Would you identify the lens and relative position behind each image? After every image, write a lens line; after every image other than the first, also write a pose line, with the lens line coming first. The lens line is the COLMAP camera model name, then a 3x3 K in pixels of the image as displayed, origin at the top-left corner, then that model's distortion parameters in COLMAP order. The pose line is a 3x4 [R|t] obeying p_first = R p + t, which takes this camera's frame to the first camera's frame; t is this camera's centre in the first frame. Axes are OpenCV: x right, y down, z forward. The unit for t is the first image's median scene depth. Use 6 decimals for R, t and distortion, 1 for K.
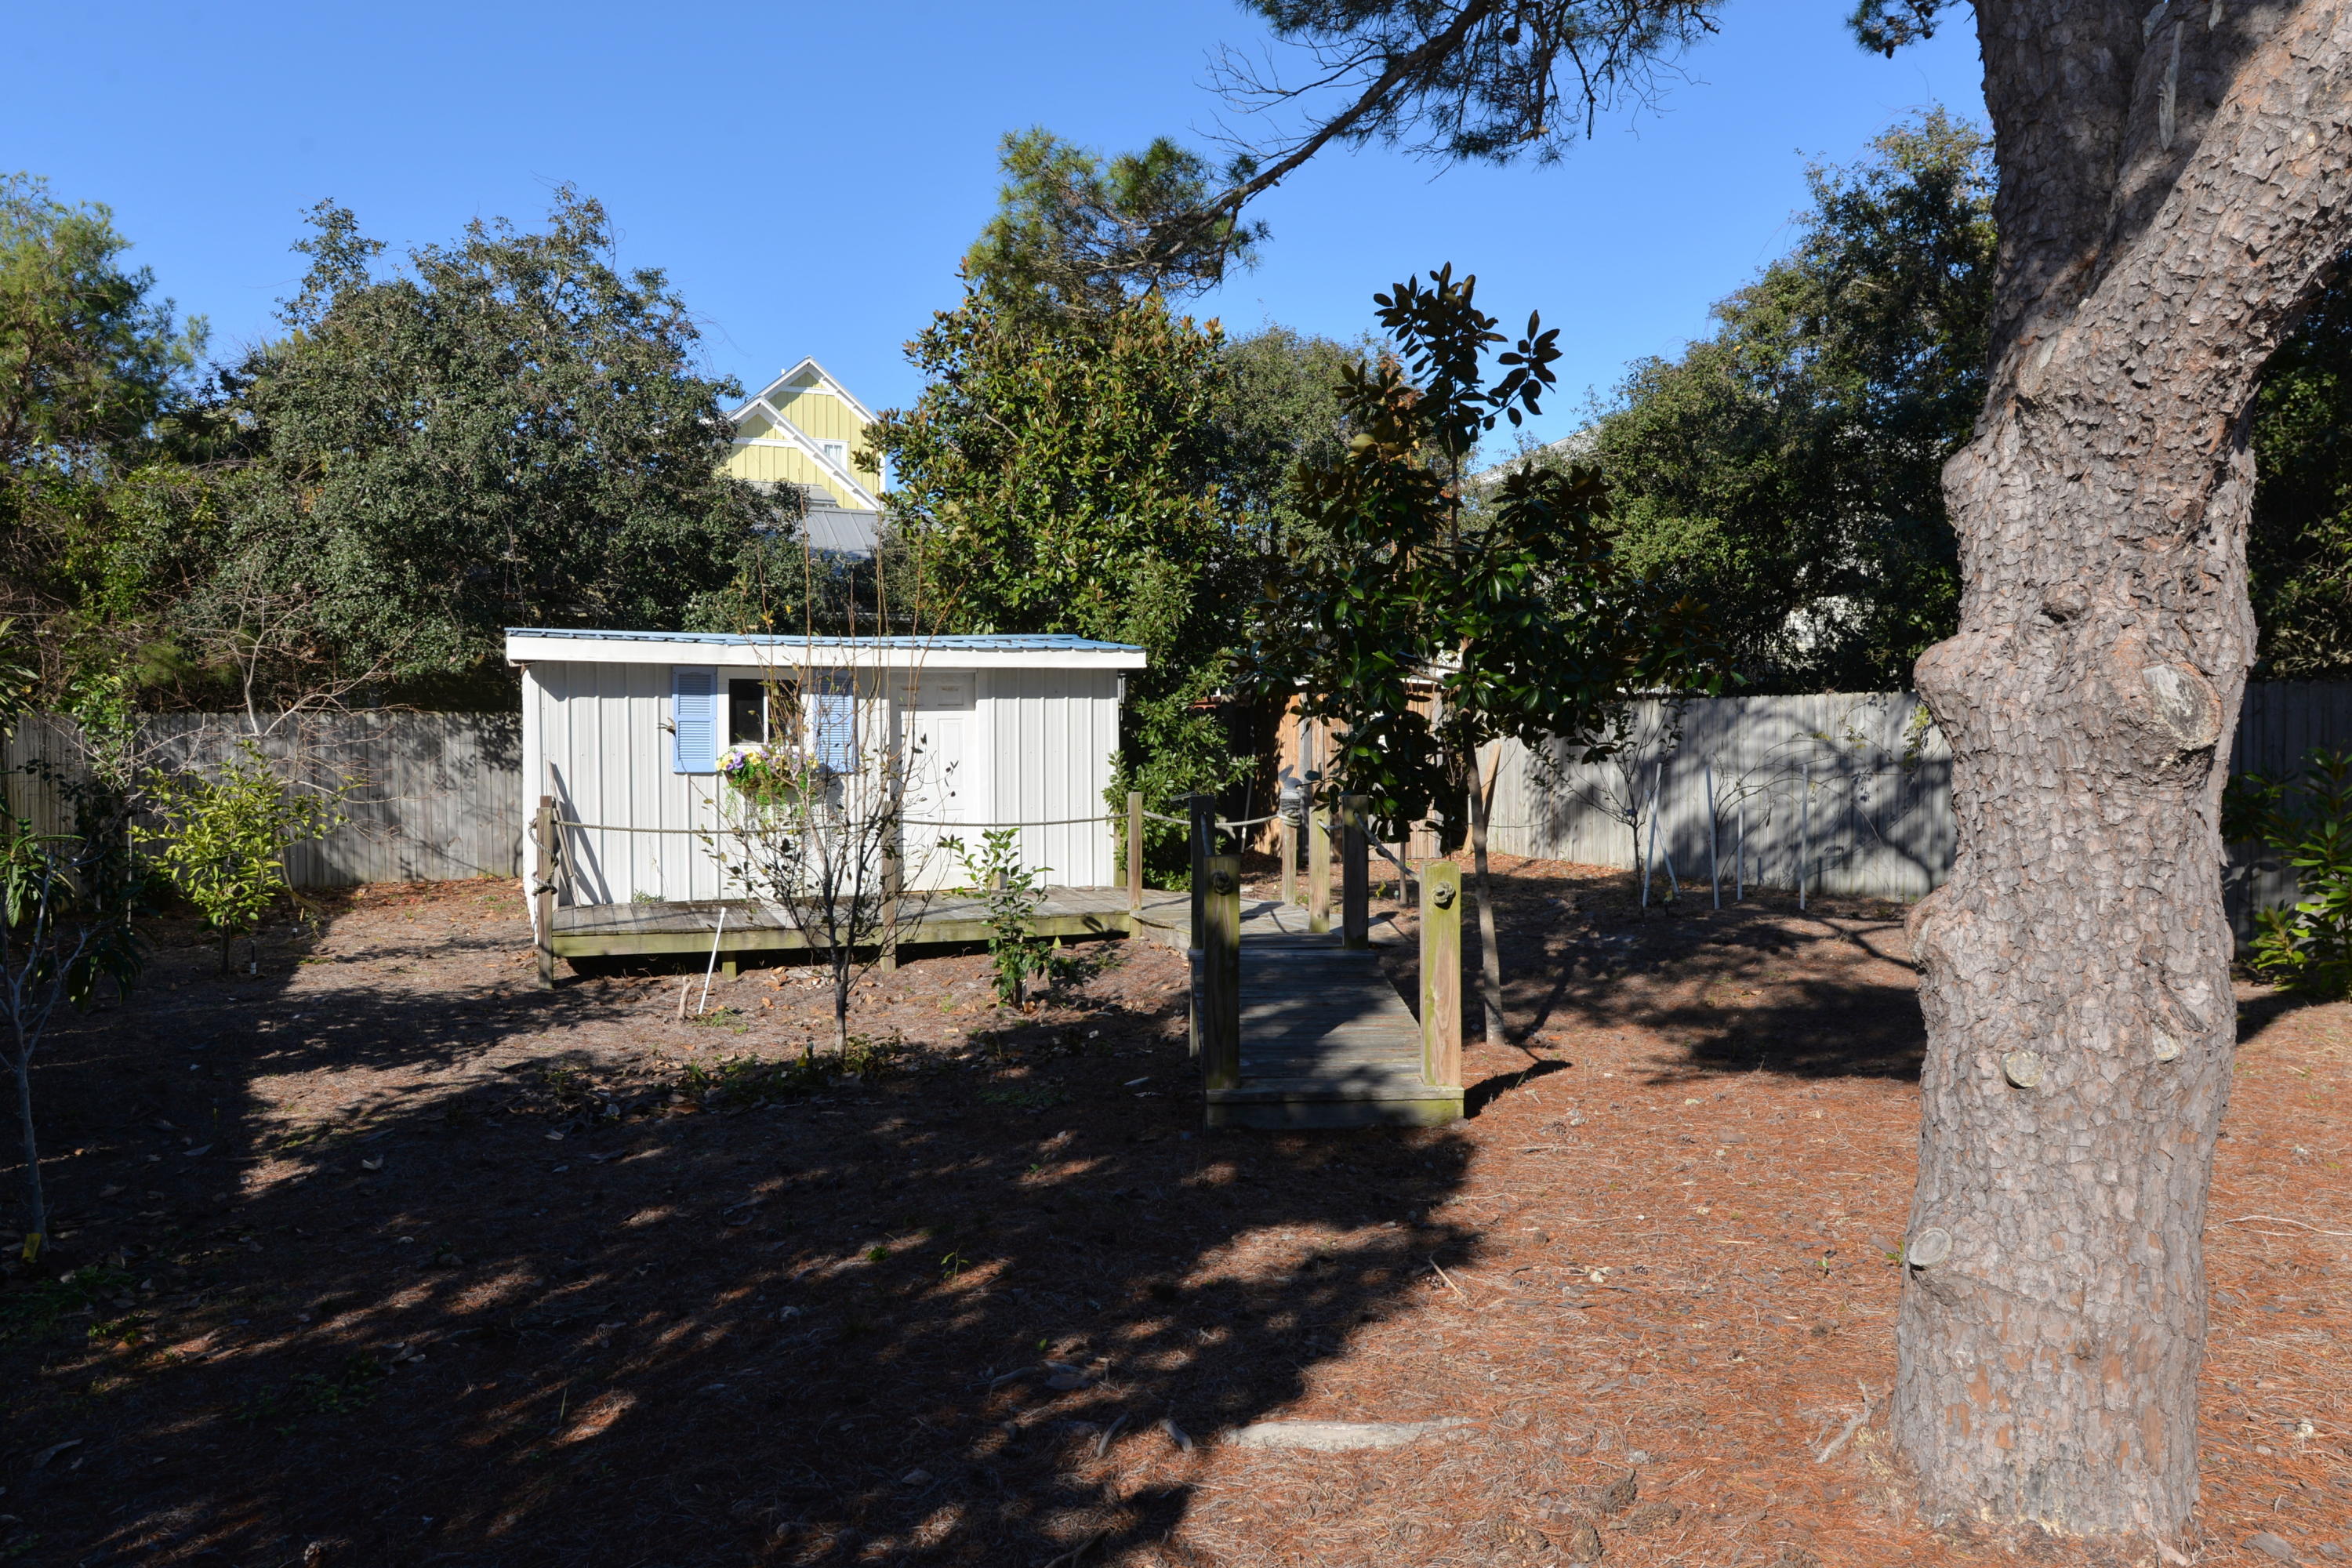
lens RADIAL K [[1575.0, 0, 1178.0], [0, 1575.0, 767.9], [0, 0, 1]] dist [-0.001292, -0.001081]
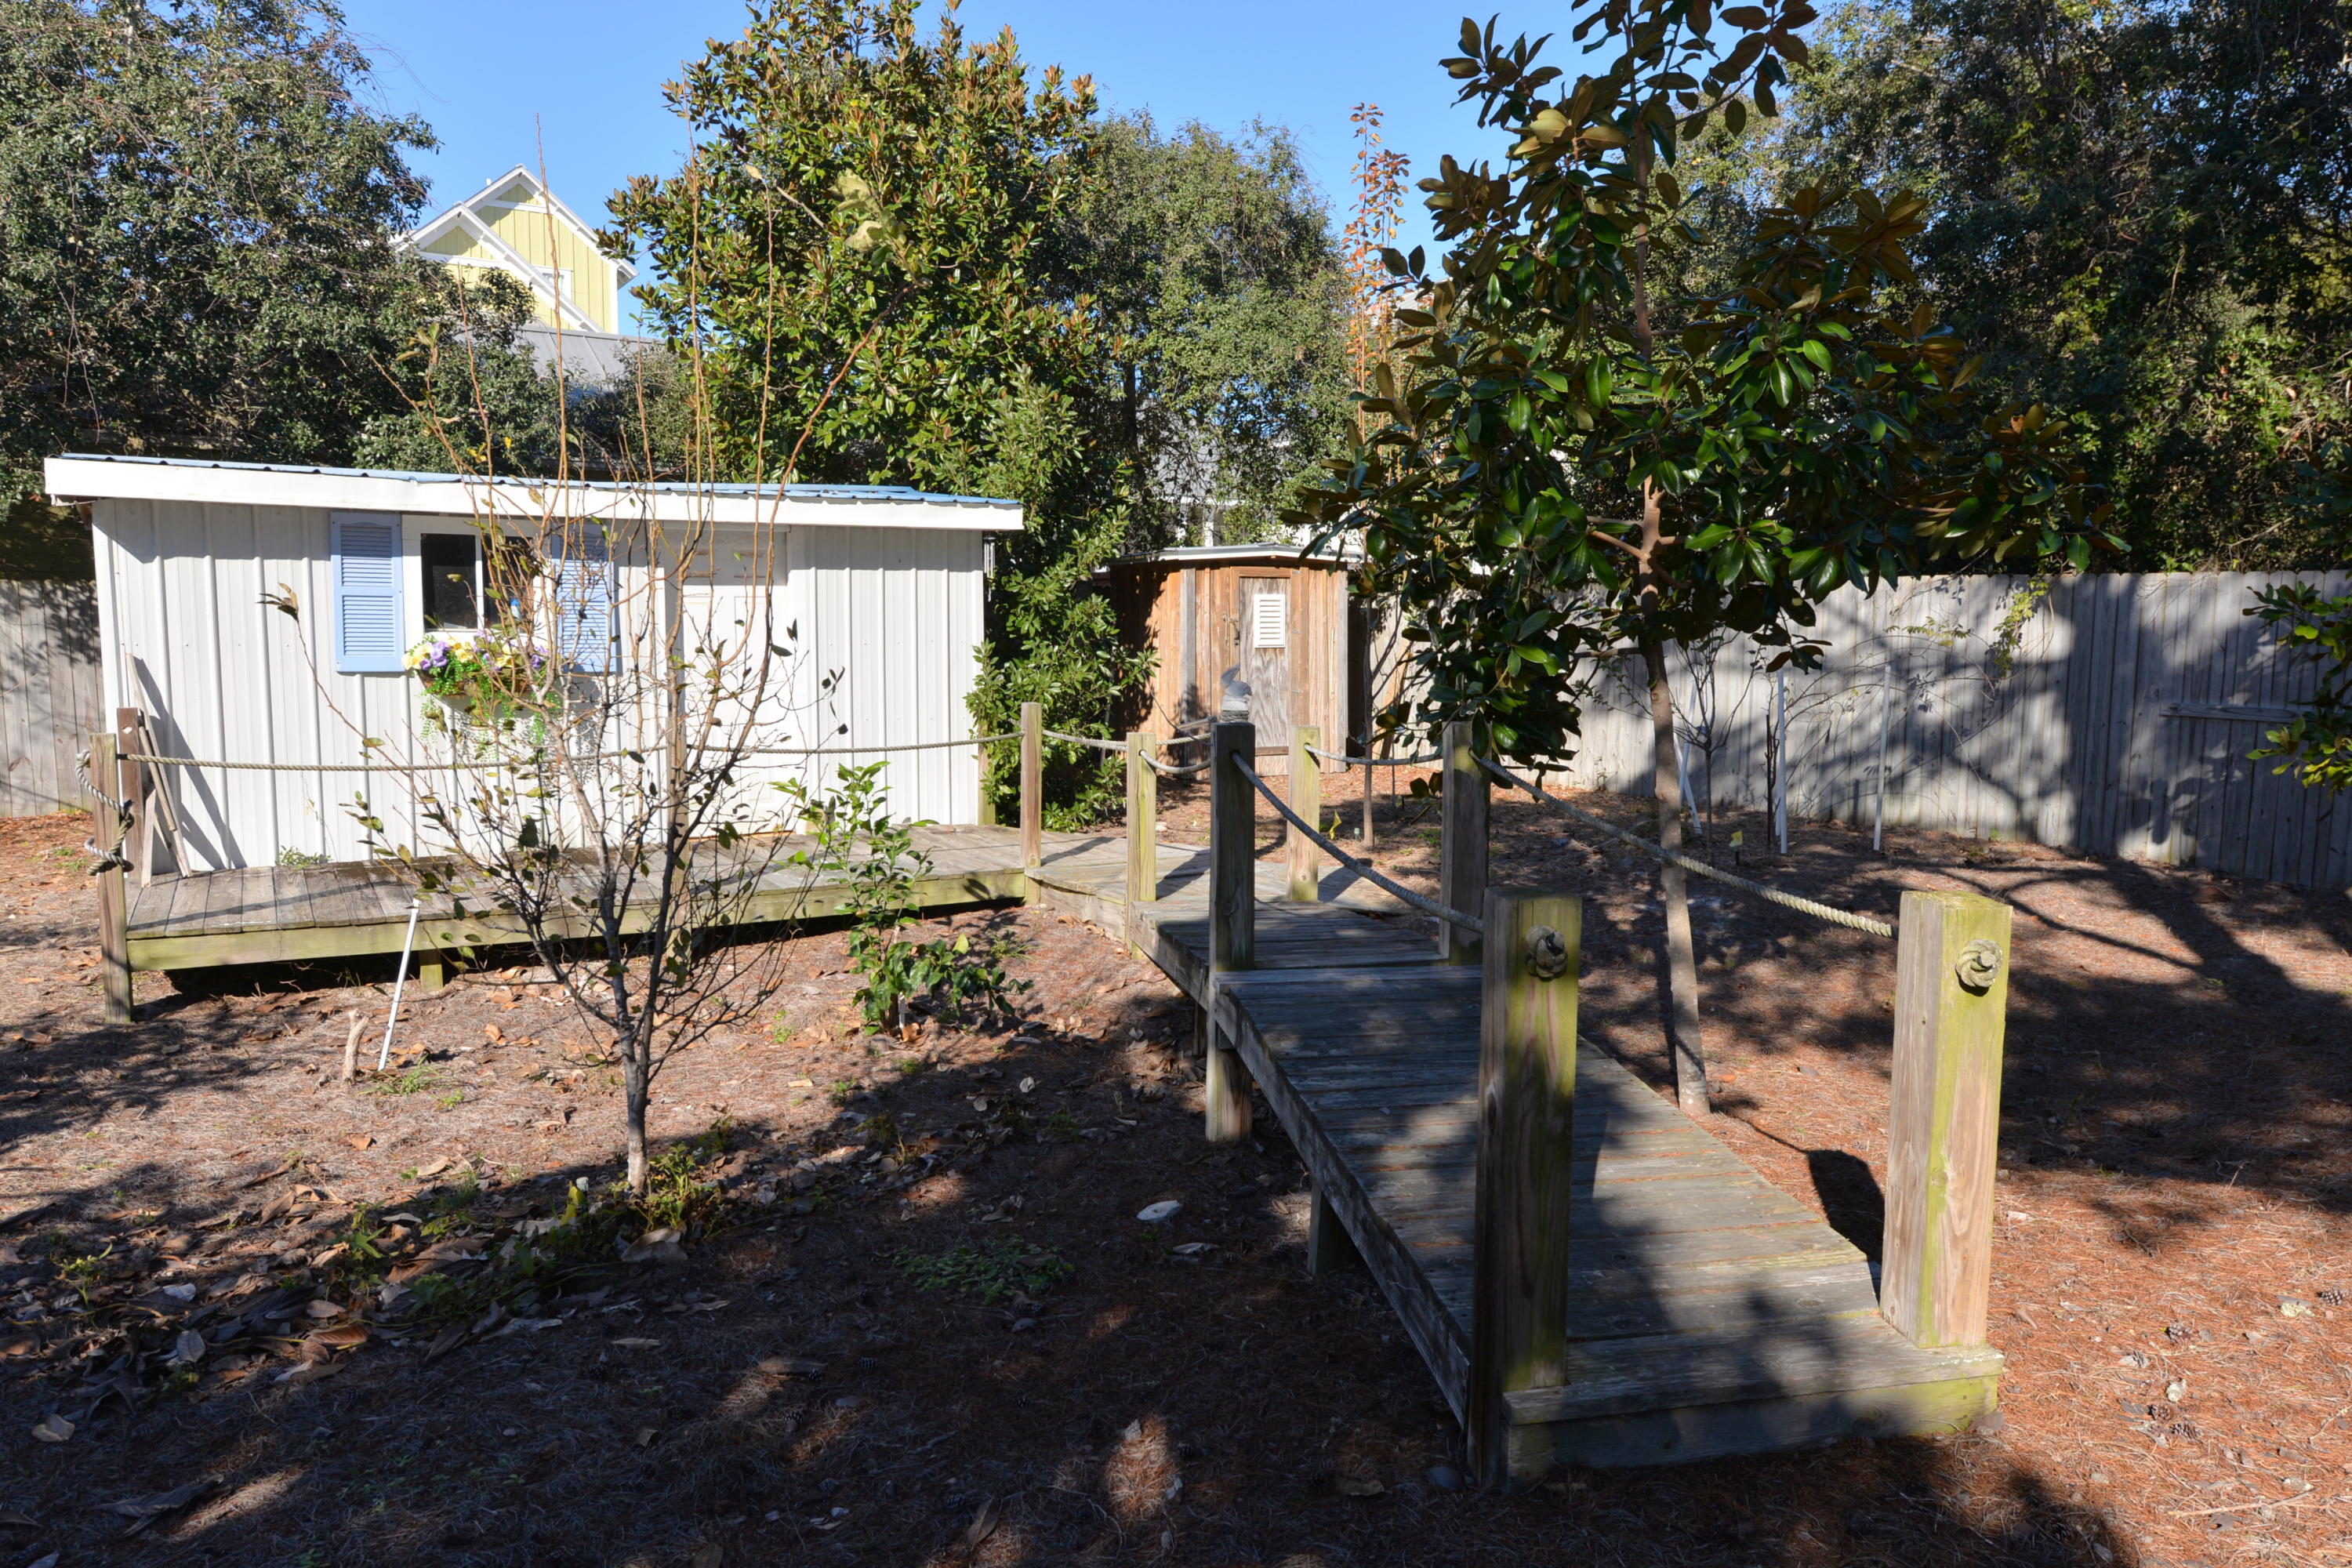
lens RADIAL K [[1575.0, 0, 1178.0], [0, 1575.0, 767.9], [0, 0, 1]] dist [-0.001292, -0.001081]
pose [[0.987104, -0.006898, 0.159934, -0.067034], [-0.004763, 0.997363, 0.072413, -0.006145], [-0.160012, -0.072241, 0.984468, 0.253160]]
